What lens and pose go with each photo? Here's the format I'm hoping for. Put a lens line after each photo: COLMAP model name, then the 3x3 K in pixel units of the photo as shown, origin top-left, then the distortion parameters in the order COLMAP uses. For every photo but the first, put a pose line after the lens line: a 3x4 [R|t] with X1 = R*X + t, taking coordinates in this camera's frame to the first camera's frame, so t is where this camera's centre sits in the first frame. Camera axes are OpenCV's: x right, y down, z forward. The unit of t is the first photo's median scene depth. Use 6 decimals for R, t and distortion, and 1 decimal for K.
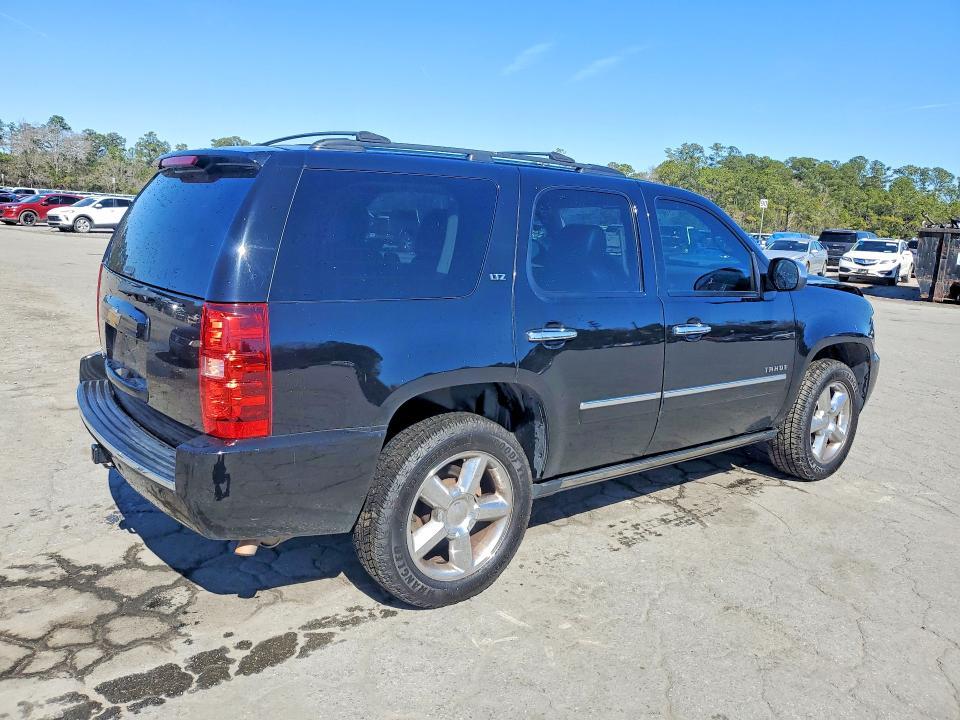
lens RADIAL K [[749.6, 0, 480.0], [0, 749.6, 360.0], [0, 0, 1]] dist [0.023139, 0.002602]
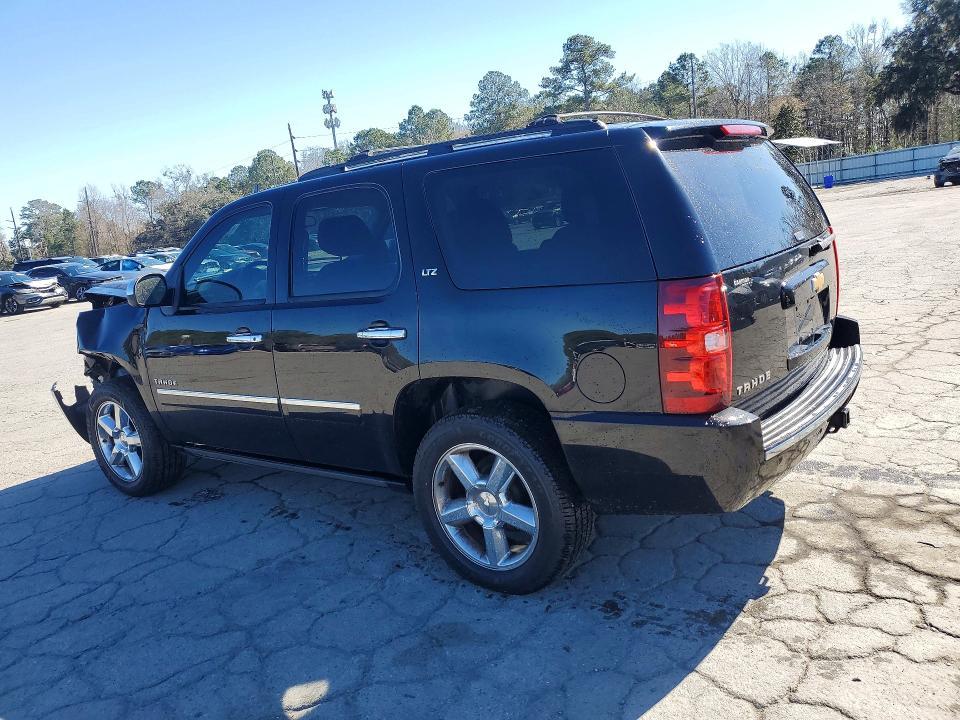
lens RADIAL K [[749.6, 0, 480.0], [0, 749.6, 360.0], [0, 0, 1]] dist [0.023139, 0.002602]
pose [[-0.283804, -0.209531, 0.935709, -0.729761], [0.291781, 0.910687, 0.292426, -0.213506], [-0.913411, 0.356014, -0.197320, 0.911415]]
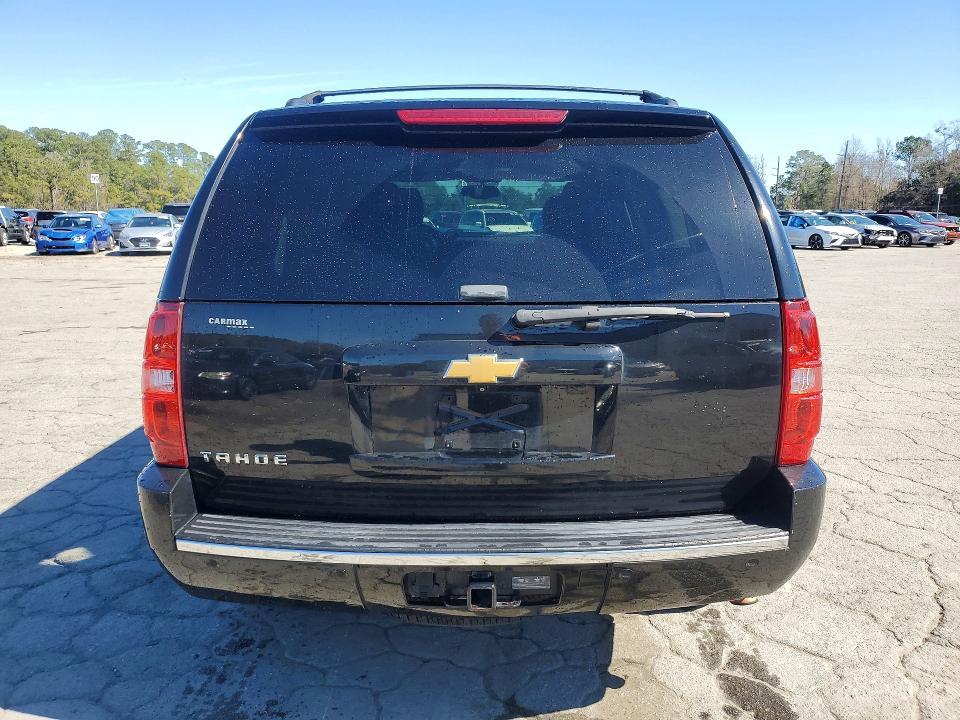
lens RADIAL K [[749.6, 0, 480.0], [0, 749.6, 360.0], [0, 0, 1]] dist [0.023139, 0.002602]
pose [[0.593520, -0.208681, 0.777295, -0.538415], [0.183345, 0.975463, 0.121886, -0.078759], [-0.783658, 0.070171, 0.617217, 0.348275]]
